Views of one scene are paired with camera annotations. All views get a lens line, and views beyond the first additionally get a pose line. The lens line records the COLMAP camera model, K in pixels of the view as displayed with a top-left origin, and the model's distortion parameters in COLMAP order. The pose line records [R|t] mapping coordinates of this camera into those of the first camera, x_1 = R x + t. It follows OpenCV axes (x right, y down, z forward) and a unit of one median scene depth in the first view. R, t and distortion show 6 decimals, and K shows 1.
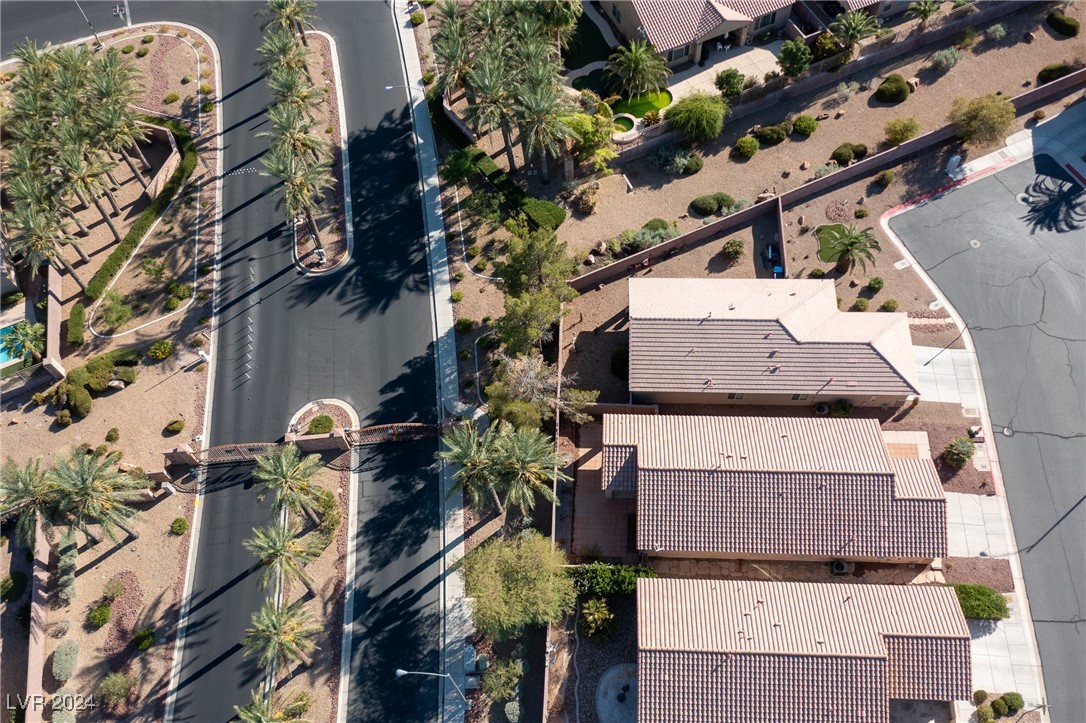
lens RADIAL K [[879.8, 0, 529.1], [0, 879.8, 358.4], [0, 0, 1]] dist [-0.012334, 0.007990]
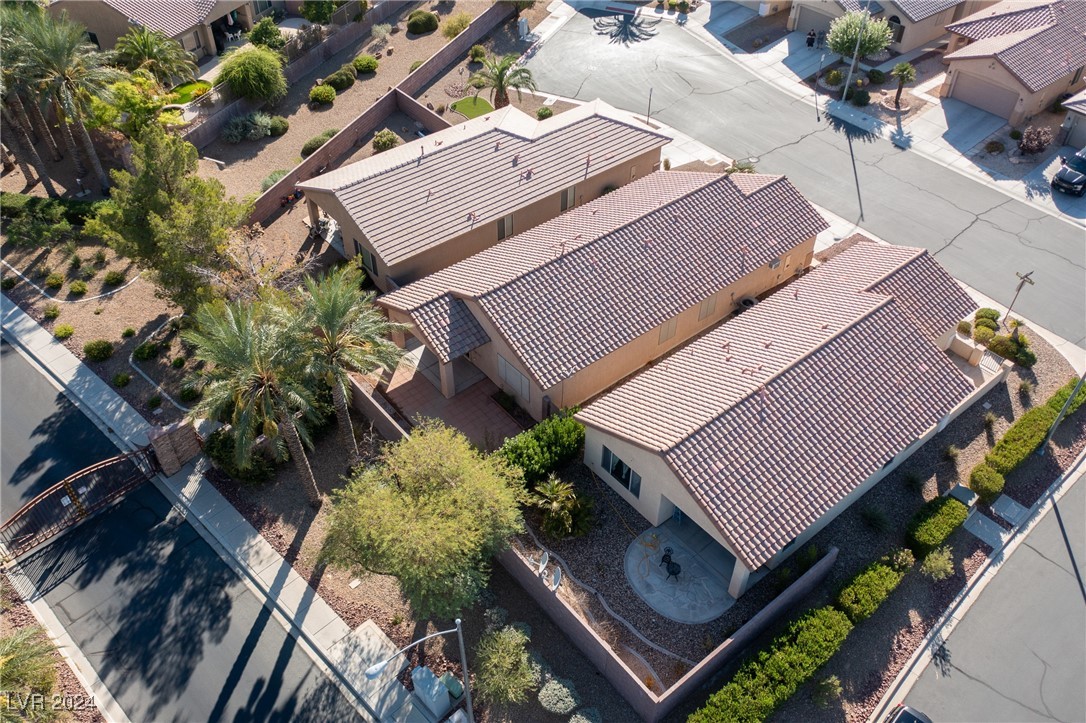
lens RADIAL K [[879.8, 0, 529.1], [0, 879.8, 358.4], [0, 0, 1]] dist [-0.012334, 0.007990]
pose [[0.747260, -0.418553, 0.516154, -0.192575], [0.553185, 0.822185, -0.134156, 0.251556], [-0.368223, 0.385778, 0.845924, 0.398902]]
